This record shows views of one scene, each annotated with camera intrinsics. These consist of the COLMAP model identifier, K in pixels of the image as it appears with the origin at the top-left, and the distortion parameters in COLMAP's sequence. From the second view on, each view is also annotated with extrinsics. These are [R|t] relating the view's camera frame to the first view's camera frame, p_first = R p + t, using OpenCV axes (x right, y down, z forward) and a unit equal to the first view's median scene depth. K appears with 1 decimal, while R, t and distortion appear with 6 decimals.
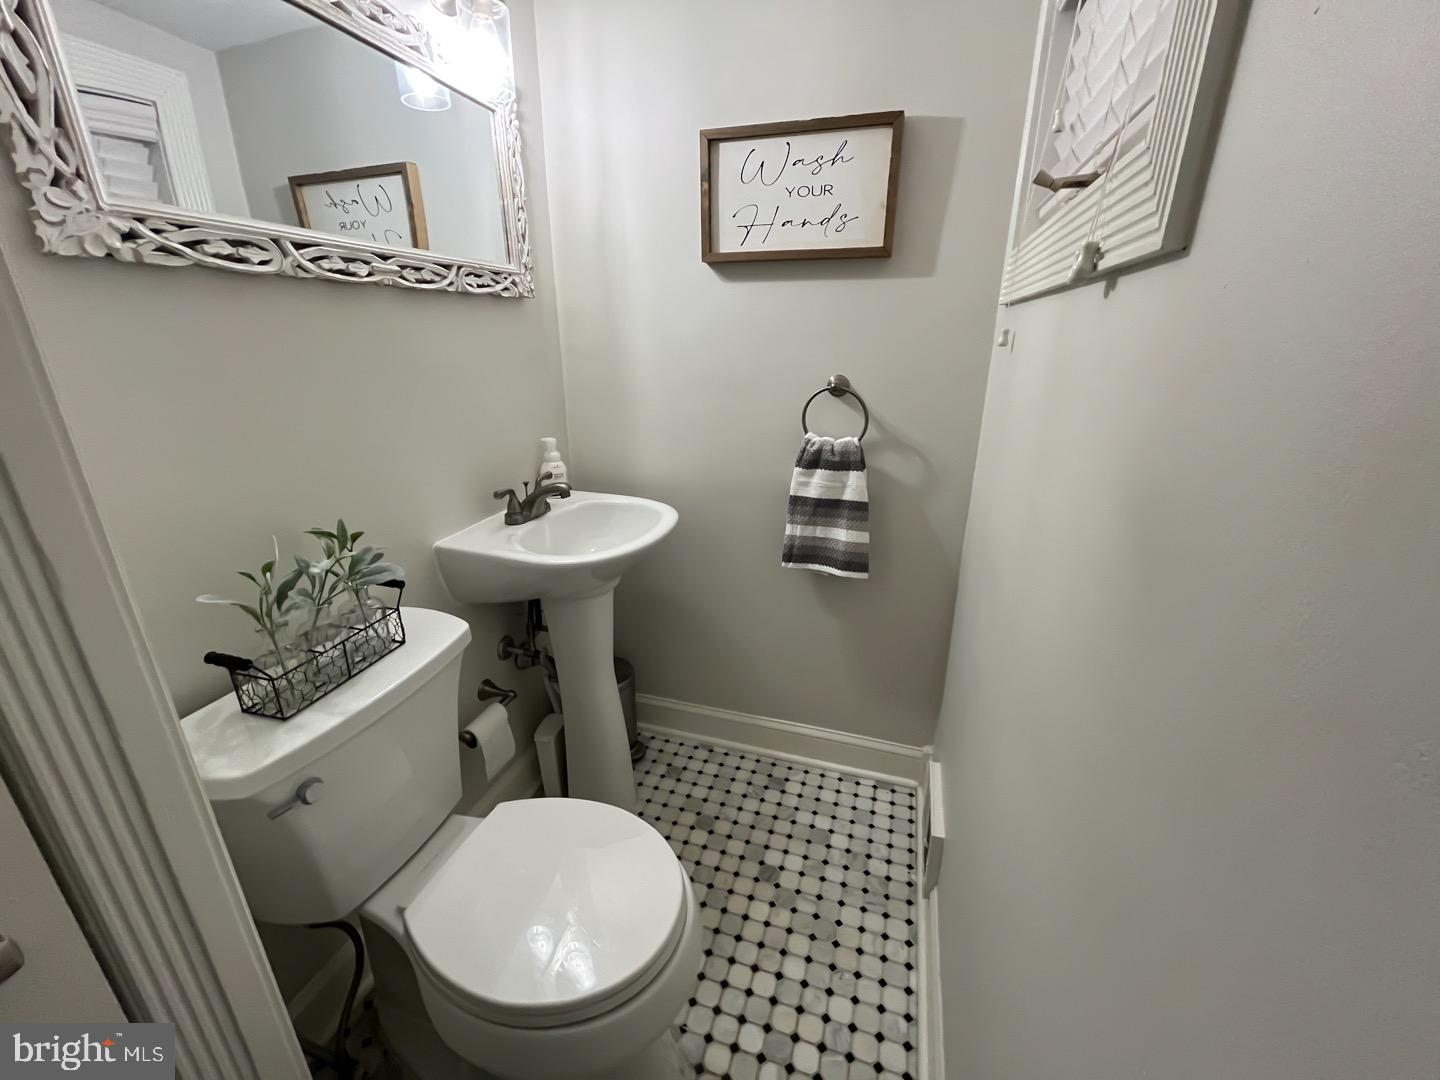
lens RADIAL K [[582.8, 0, 720.0], [0, 582.8, 540.0], [0, 0, 1]] dist [0.000690, -0.000814]
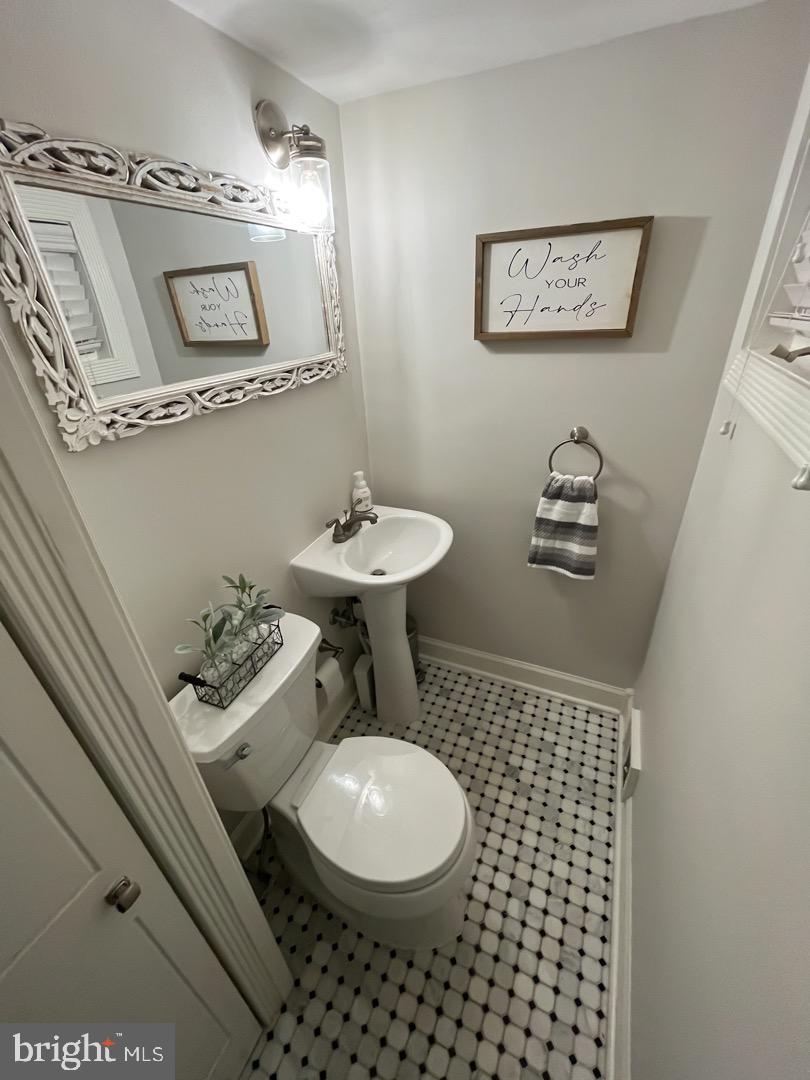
lens RADIAL K [[437.1, 0, 405.0], [0, 437.1, 540.0], [0, 0, 1]] dist [0.000690, -0.000814]
pose [[0.991721, 0.012403, -0.127812, -0.056829], [0.009140, 0.985983, 0.166598, -0.218372], [0.128087, -0.166387, 0.977706, -0.034031]]
